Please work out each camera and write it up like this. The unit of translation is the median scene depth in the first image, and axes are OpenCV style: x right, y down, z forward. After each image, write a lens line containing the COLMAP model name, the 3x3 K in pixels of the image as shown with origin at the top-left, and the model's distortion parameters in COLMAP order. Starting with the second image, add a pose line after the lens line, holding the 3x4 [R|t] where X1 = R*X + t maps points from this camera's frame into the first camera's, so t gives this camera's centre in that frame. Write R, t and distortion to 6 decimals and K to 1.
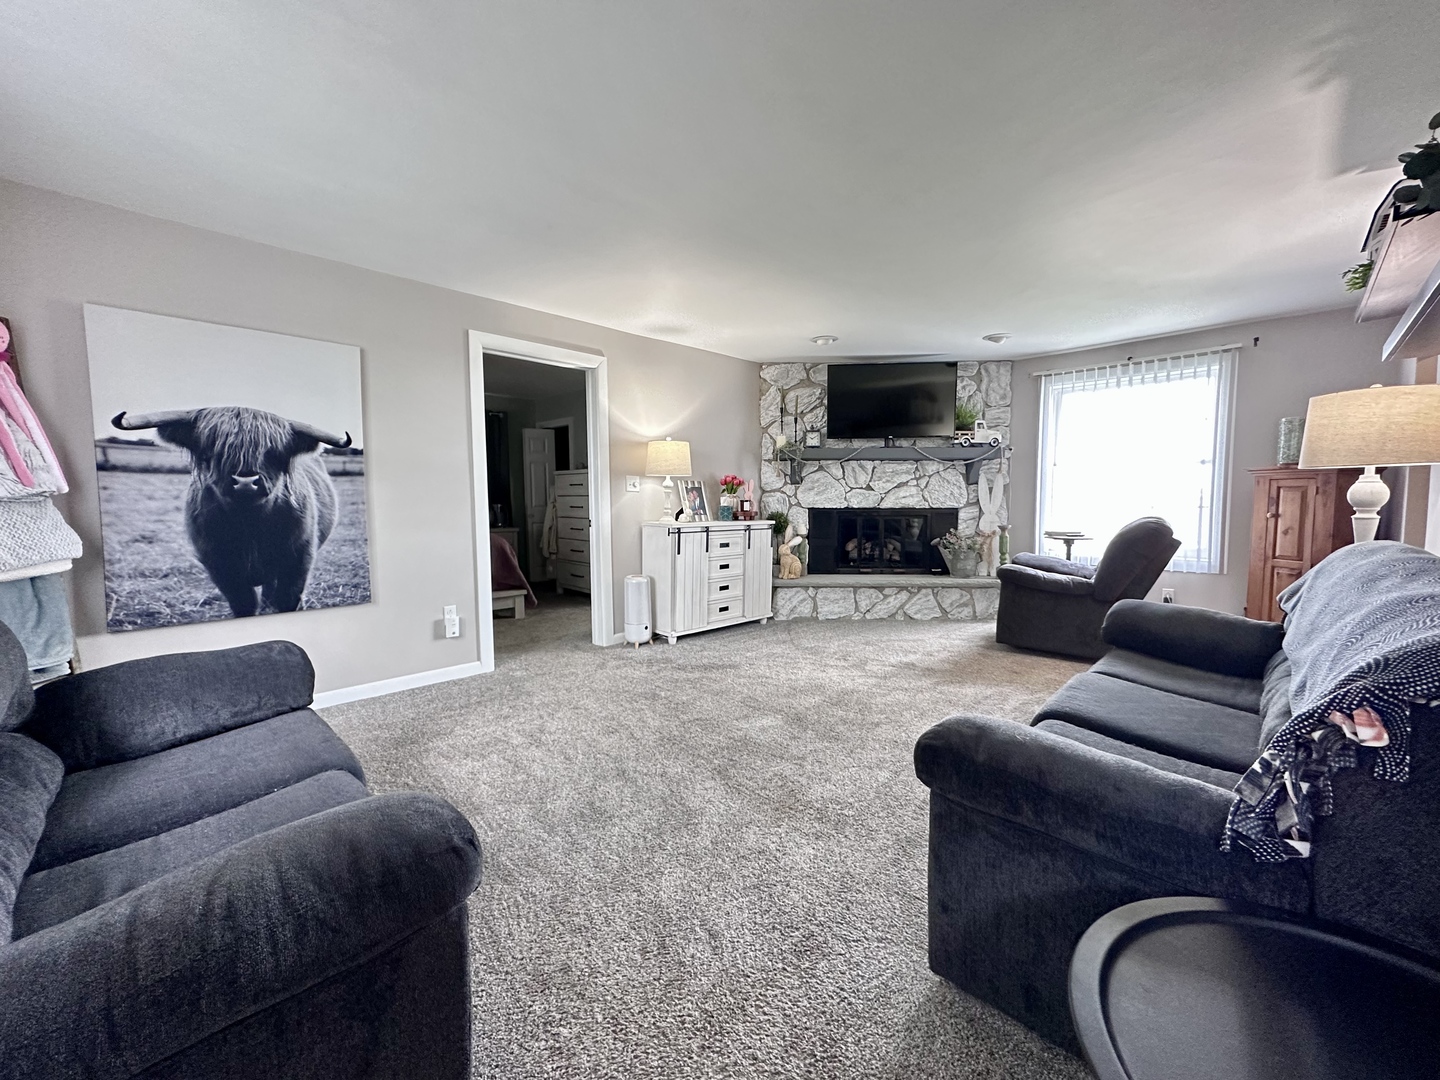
lens RADIAL K [[581.4, 0, 714.4], [0, 581.4, 542.1], [0, 0, 1]] dist [-0.000860, -0.000142]
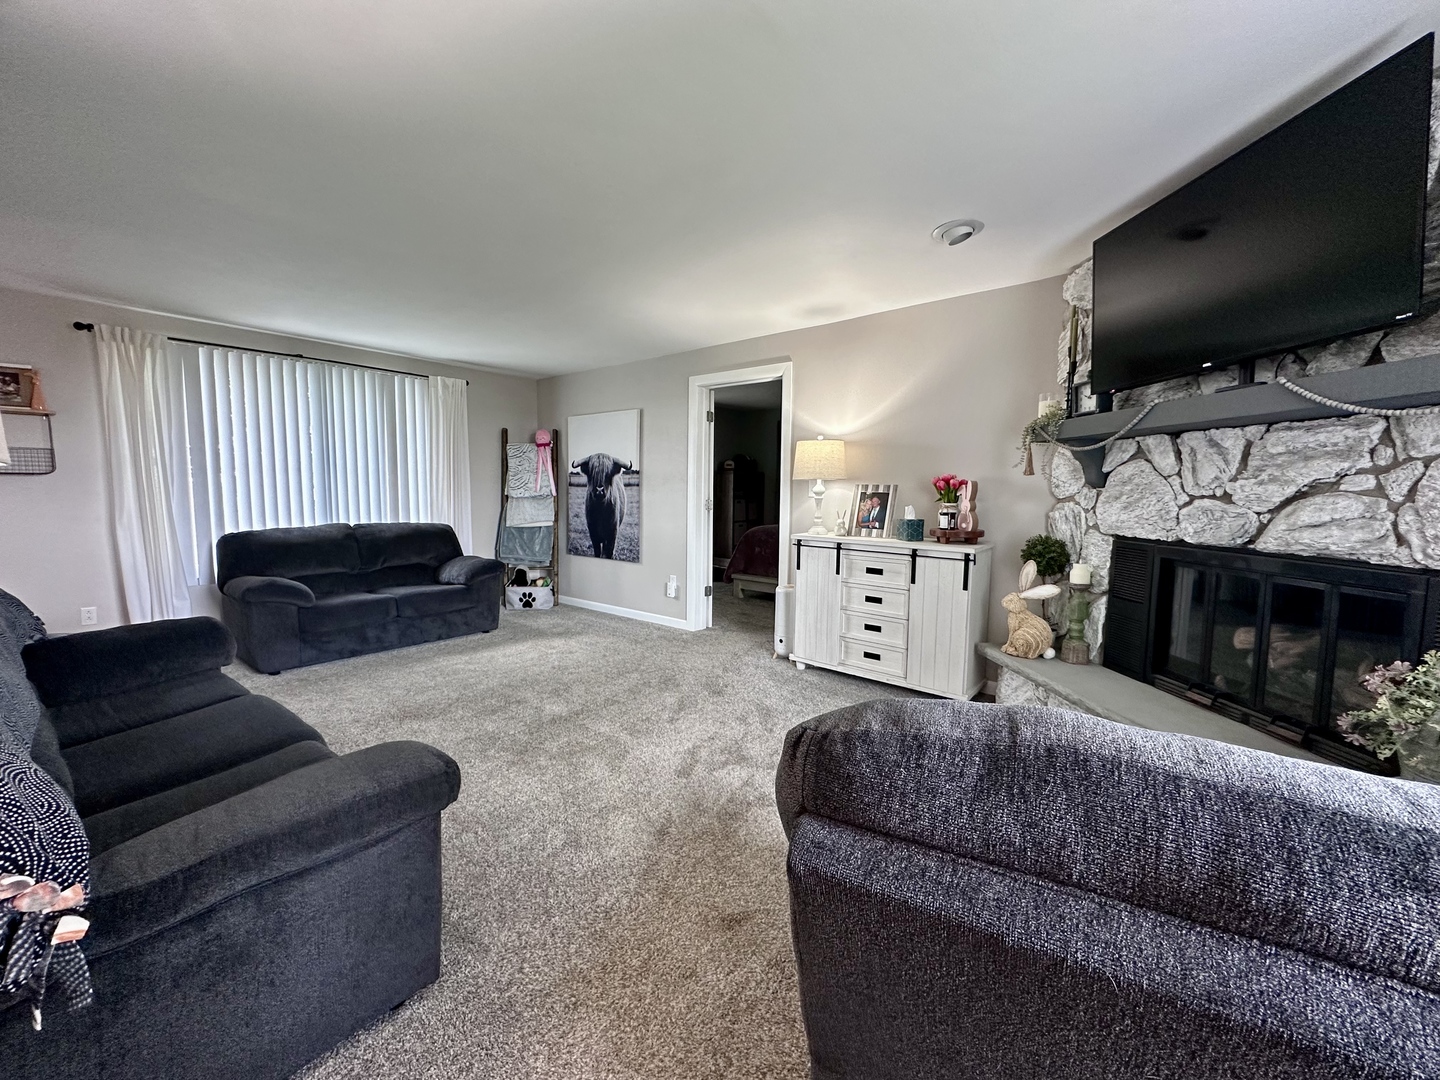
lens RADIAL K [[581.4, 0, 714.4], [0, 581.4, 542.1], [0, 0, 1]] dist [-0.000860, -0.000142]
pose [[0.091741, 0.094085, -0.991328, 0.760062], [-0.083994, 0.992710, 0.086443, -0.081835], [0.992234, 0.075335, 0.098975, 0.746902]]
